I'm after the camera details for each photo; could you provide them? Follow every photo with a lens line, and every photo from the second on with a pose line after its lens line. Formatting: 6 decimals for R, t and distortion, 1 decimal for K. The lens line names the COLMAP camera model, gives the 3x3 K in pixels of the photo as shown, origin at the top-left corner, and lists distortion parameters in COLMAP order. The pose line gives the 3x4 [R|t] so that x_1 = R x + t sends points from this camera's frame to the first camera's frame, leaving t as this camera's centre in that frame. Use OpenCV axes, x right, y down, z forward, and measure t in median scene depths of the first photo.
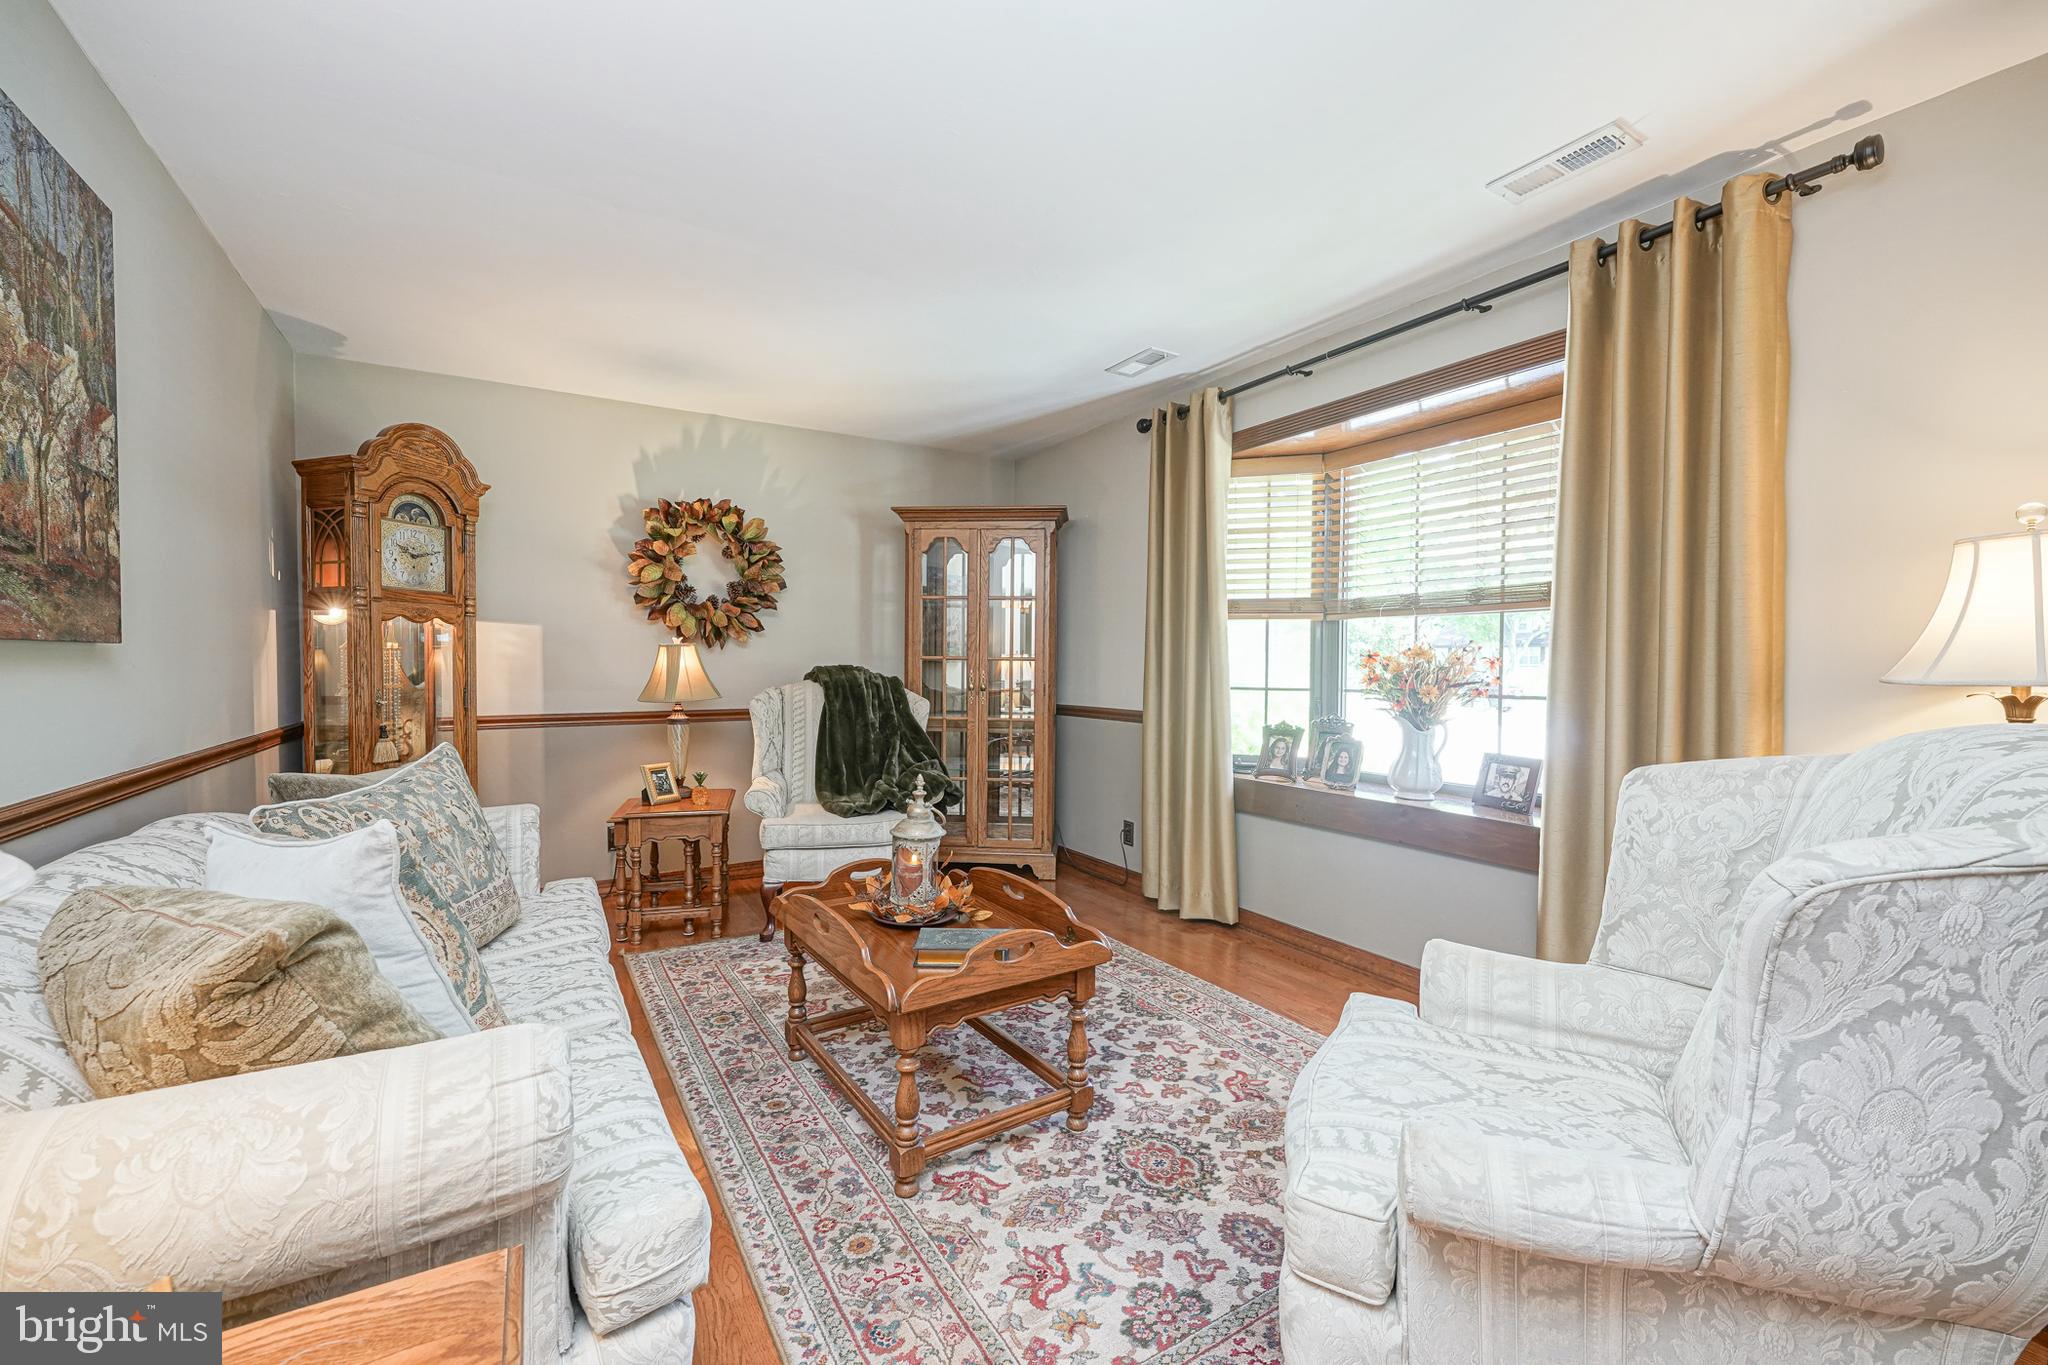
lens RADIAL K [[831.8, 0, 1016.4], [0, 831.8, 683.9], [0, 0, 1]] dist [-0.001463, 0.000090]
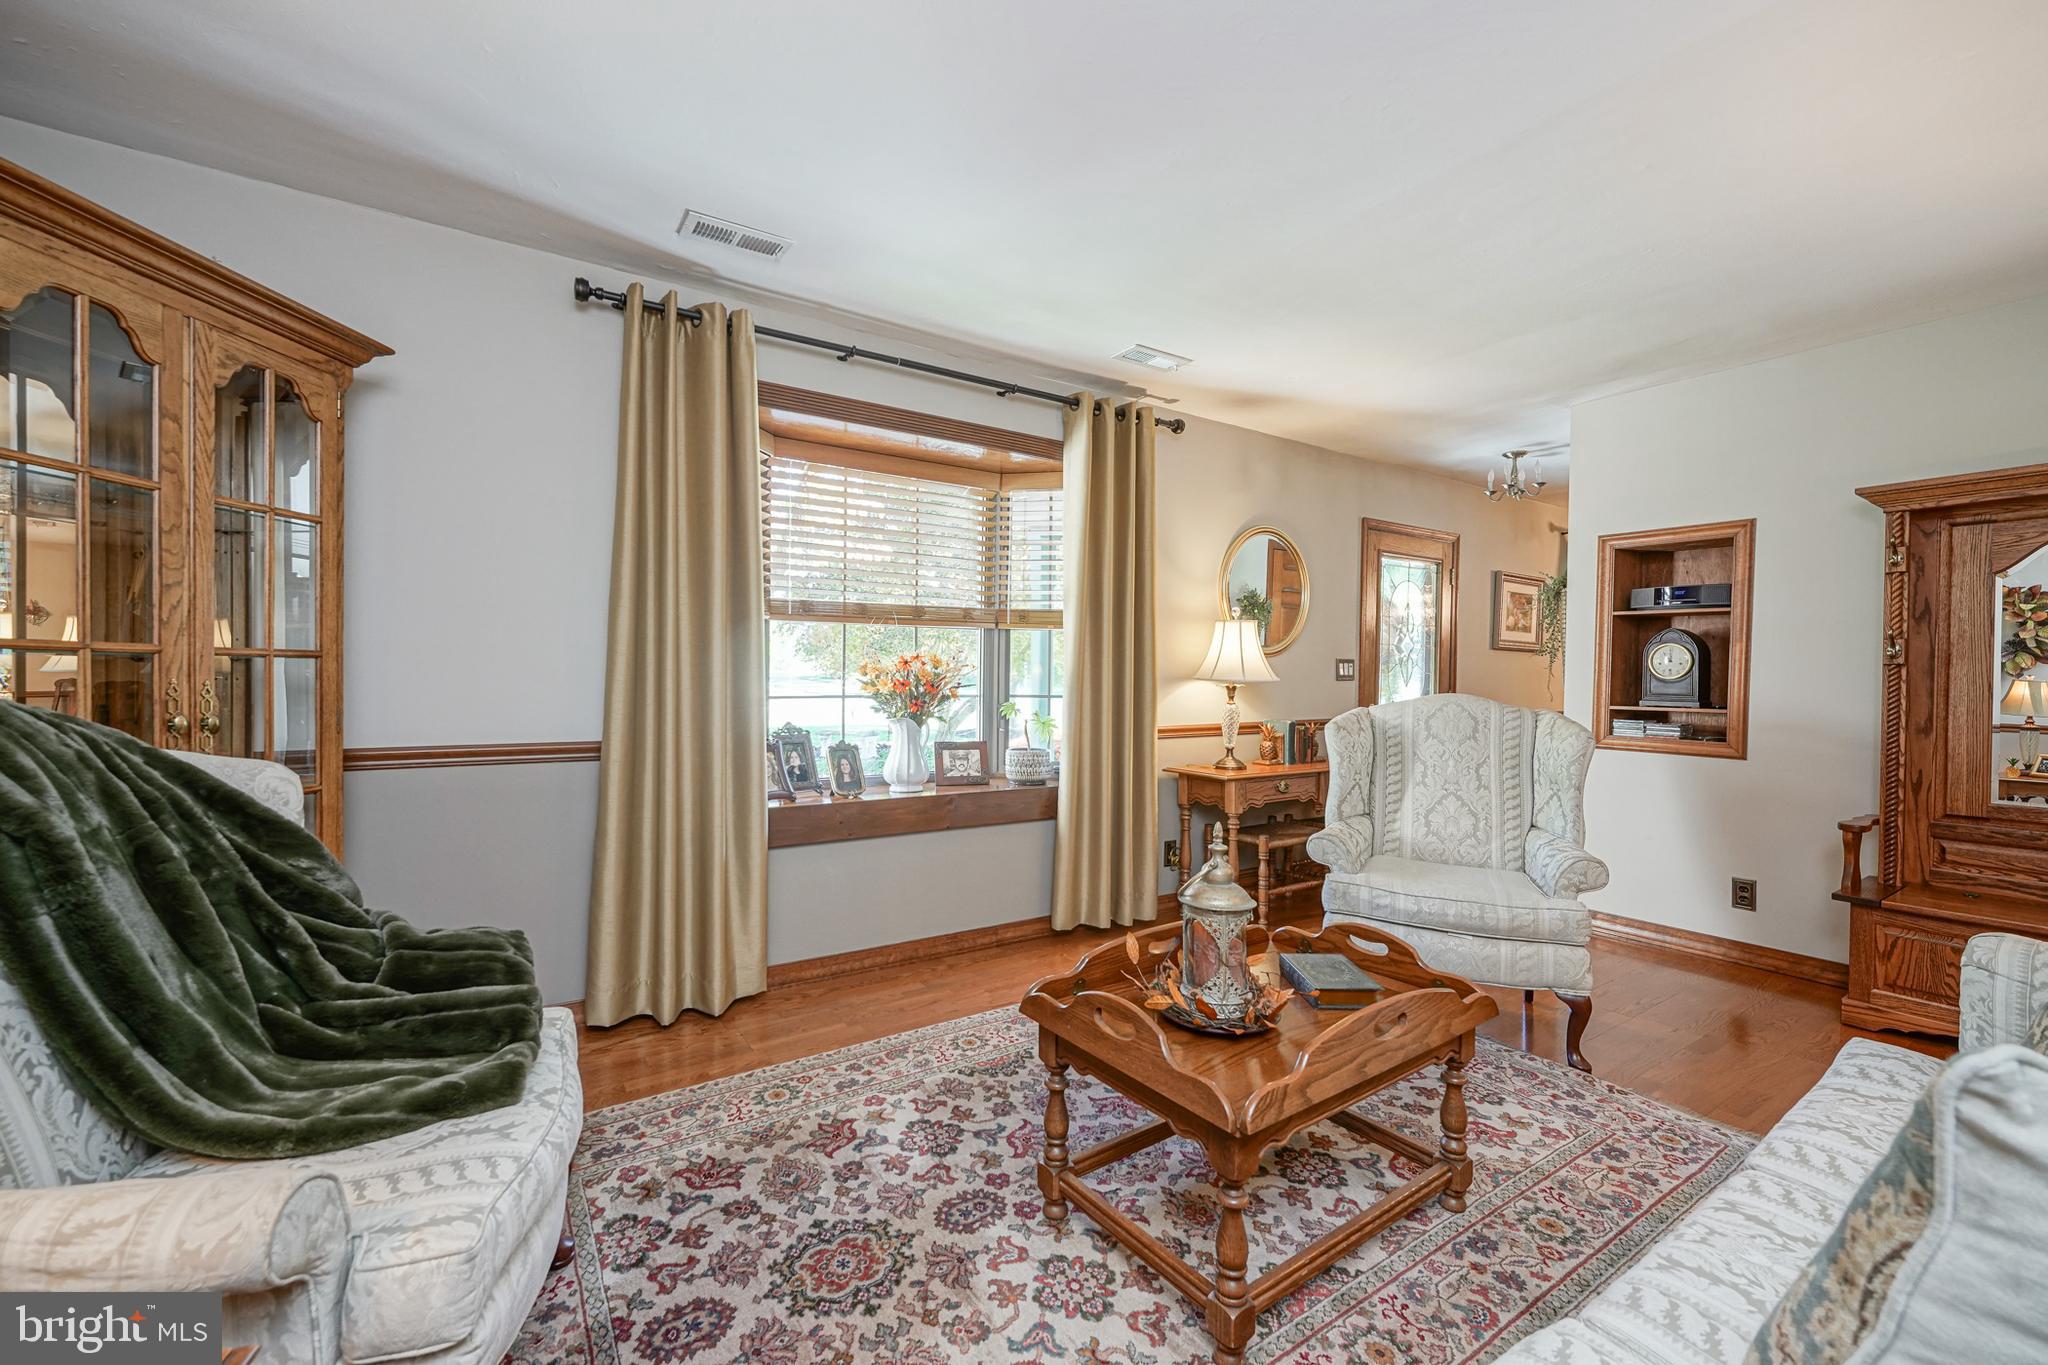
lens RADIAL K [[831.8, 0, 1016.4], [0, 831.8, 683.9], [0, 0, 1]] dist [-0.001463, 0.000090]
pose [[-0.033602, -0.021624, 0.999201, -0.694614], [0.009769, 0.999711, 0.021964, -0.030474], [-0.999388, 0.010499, -0.033381, 0.978006]]
